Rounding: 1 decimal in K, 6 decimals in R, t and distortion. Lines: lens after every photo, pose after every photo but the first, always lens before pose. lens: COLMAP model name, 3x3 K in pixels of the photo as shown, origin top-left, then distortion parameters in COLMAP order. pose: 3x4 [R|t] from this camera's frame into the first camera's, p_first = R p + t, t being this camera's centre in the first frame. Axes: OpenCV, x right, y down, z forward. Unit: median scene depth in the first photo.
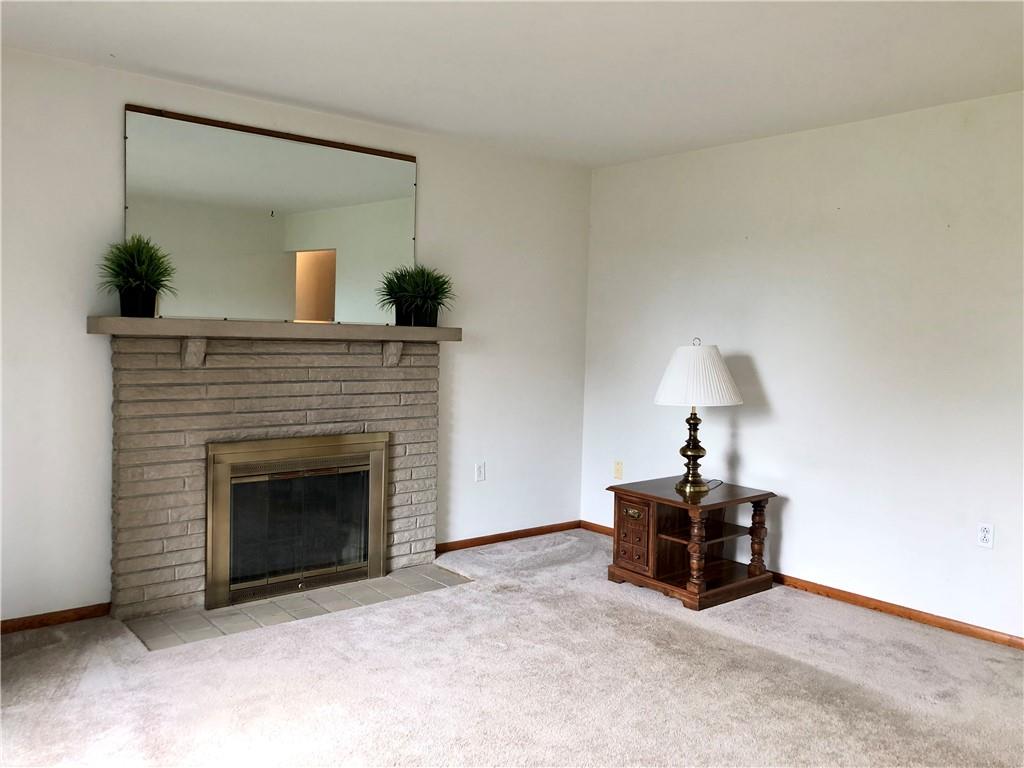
lens RADIAL K [[829.7, 0, 512.0], [0, 829.7, 384.0], [0, 0, 1]] dist [0.008106, 0.000526]
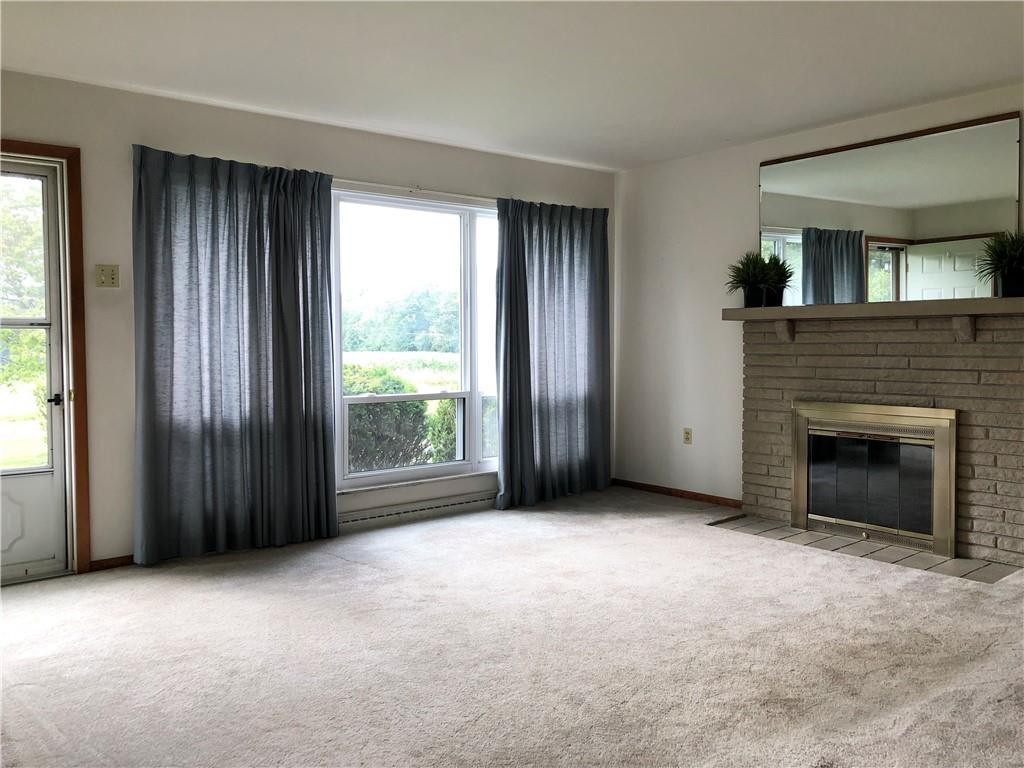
lens RADIAL K [[829.7, 0, 512.0], [0, 829.7, 384.0], [0, 0, 1]] dist [0.008106, 0.000526]
pose [[-0.008310, 0.030434, -0.999502, 0.885922], [-0.053427, 0.998096, 0.030835, 0.027089], [0.998537, 0.053657, -0.006668, 0.518764]]
